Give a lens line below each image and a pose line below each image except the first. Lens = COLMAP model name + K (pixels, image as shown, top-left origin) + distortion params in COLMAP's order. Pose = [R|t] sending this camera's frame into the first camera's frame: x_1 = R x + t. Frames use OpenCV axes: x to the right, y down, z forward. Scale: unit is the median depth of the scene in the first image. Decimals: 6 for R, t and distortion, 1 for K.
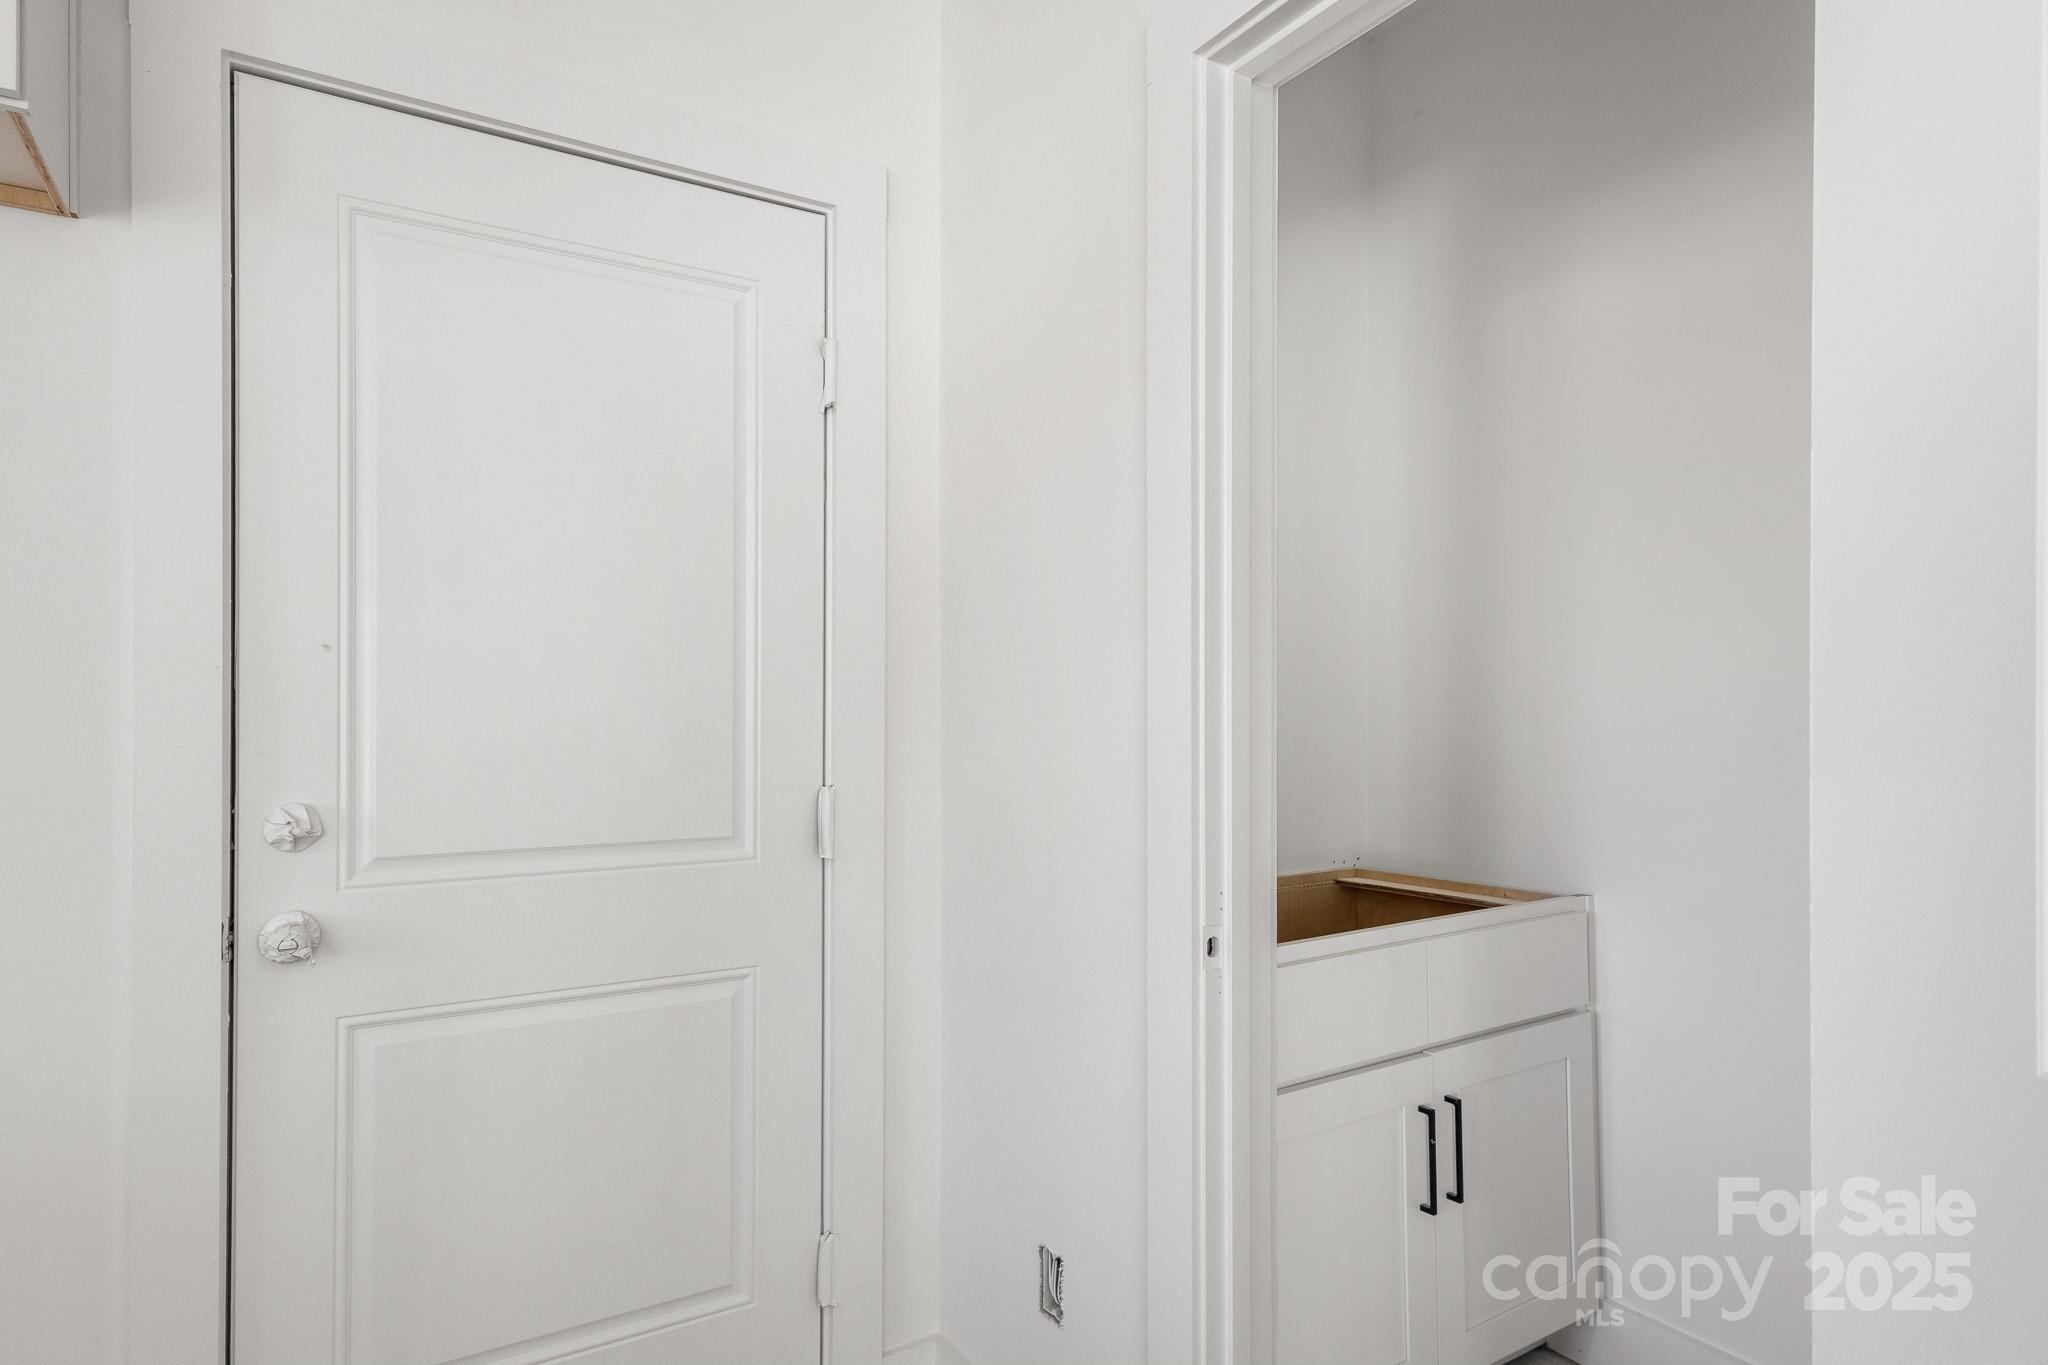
lens RADIAL K [[1136.6, 0, 1018.7], [0, 1136.6, 702.6], [0, 0, 1]] dist [0.020211, -0.004831]
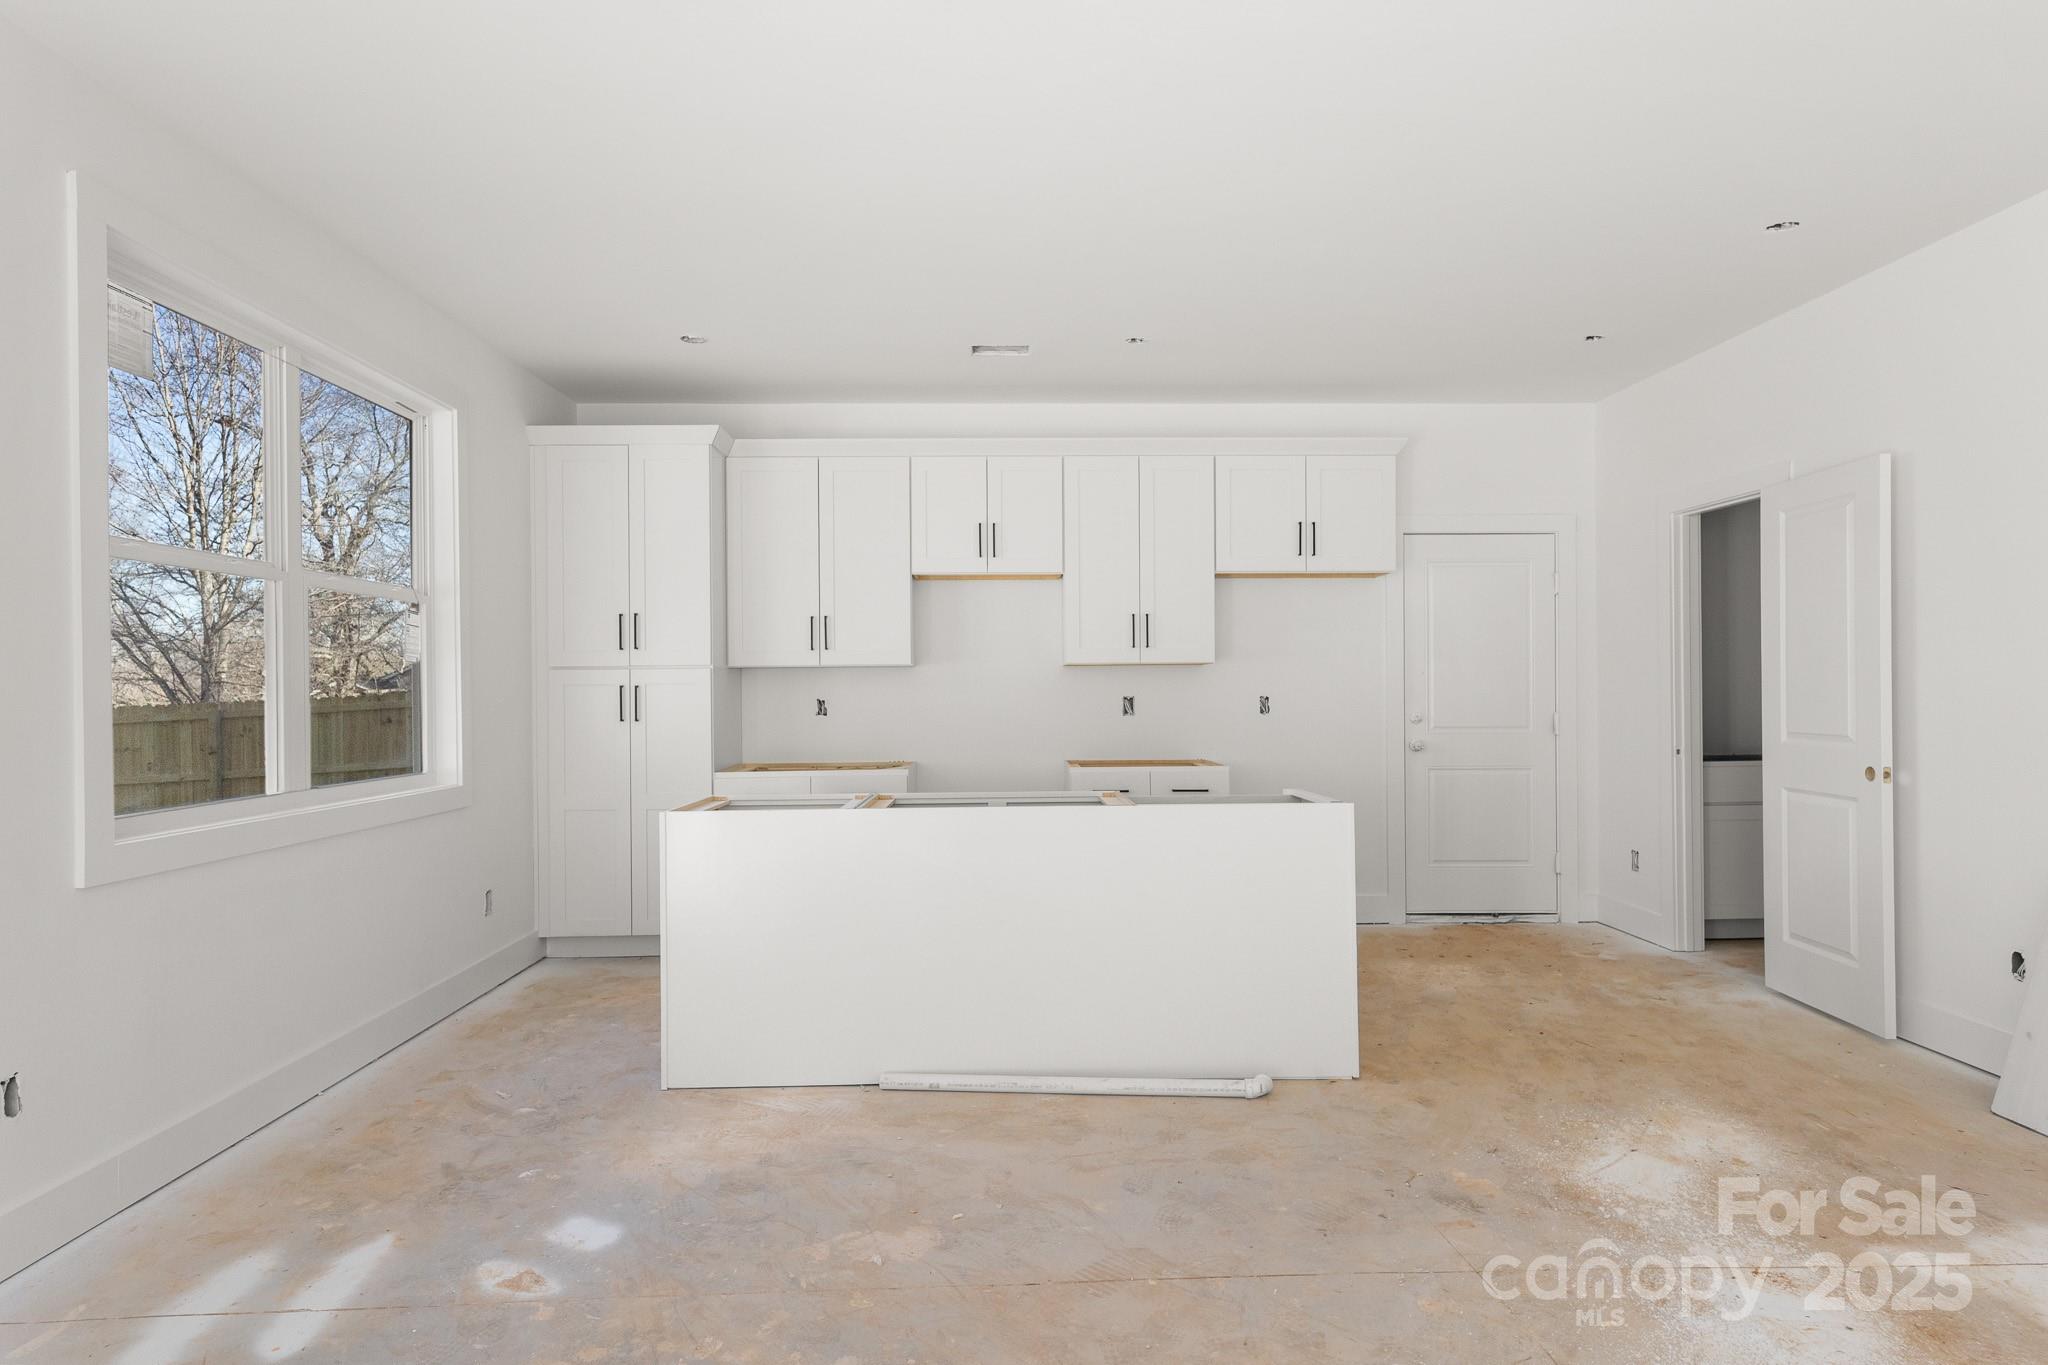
lens RADIAL K [[1136.6, 0, 1030.3], [0, 1136.6, 679.0], [0, 0, 1]] dist [0.020211, -0.004831]
pose [[0.859241, -0.008248, -0.511505, 0.249827], [0.007054, 0.999966, -0.004276, -0.020439], [0.511523, 0.000066, 0.859269, -3.115558]]
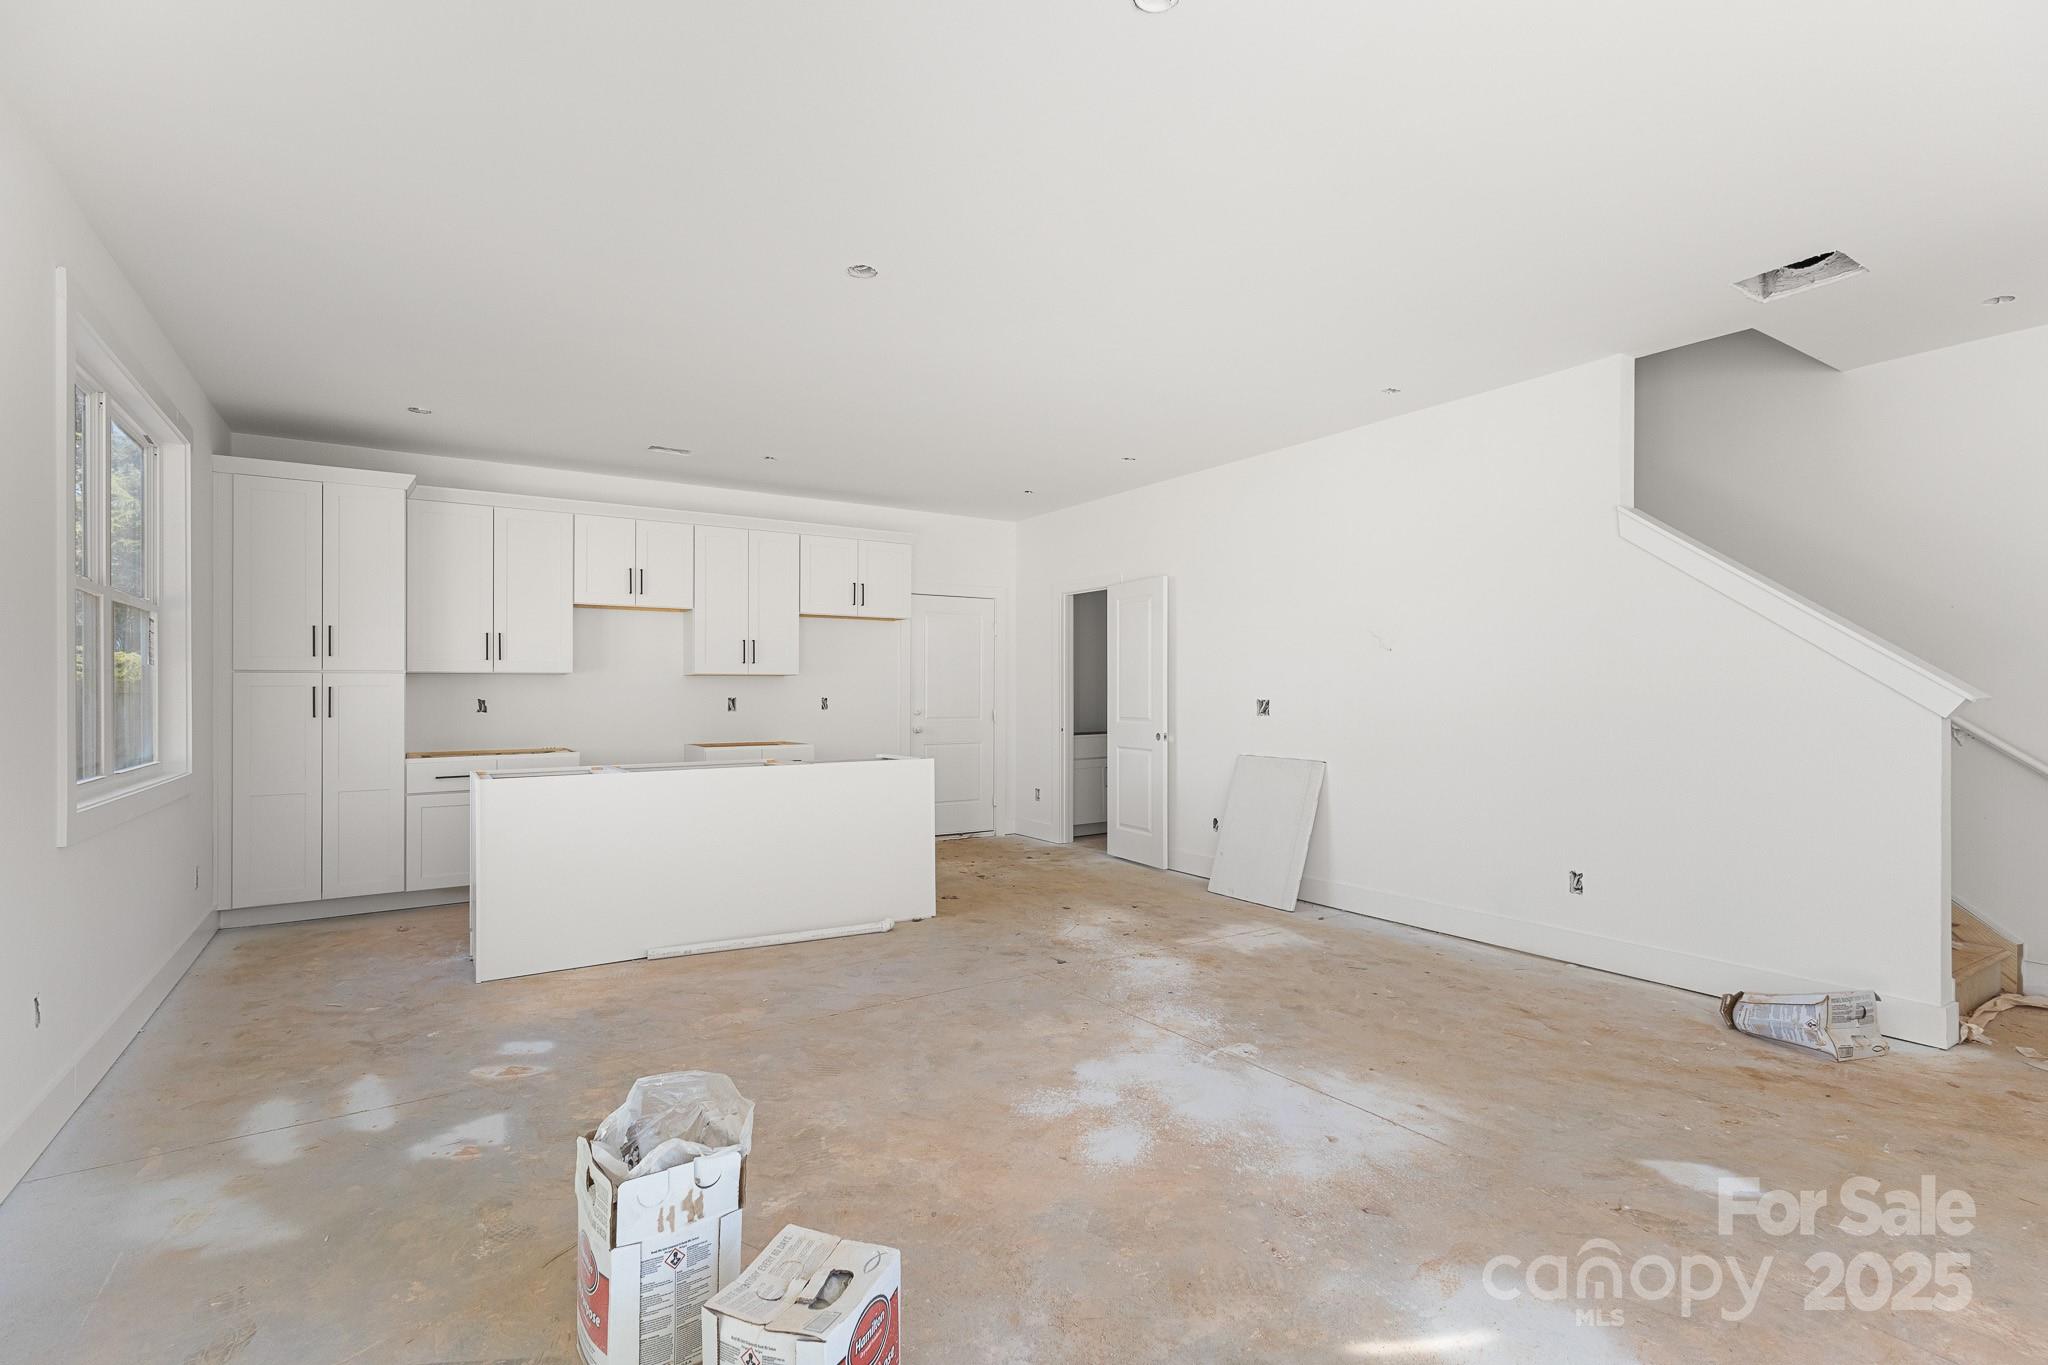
lens RADIAL K [[954.3, 0, 1023.7], [0, 954.3, 662.5], [0, 0, 1]] dist [0.007239, -0.000175]
pose [[0.999944, 0.001274, 0.010525, -0.101331], [-0.000993, 0.999642, -0.026750, -0.021607], [-0.010555, 0.026738, 0.999587, -4.205826]]
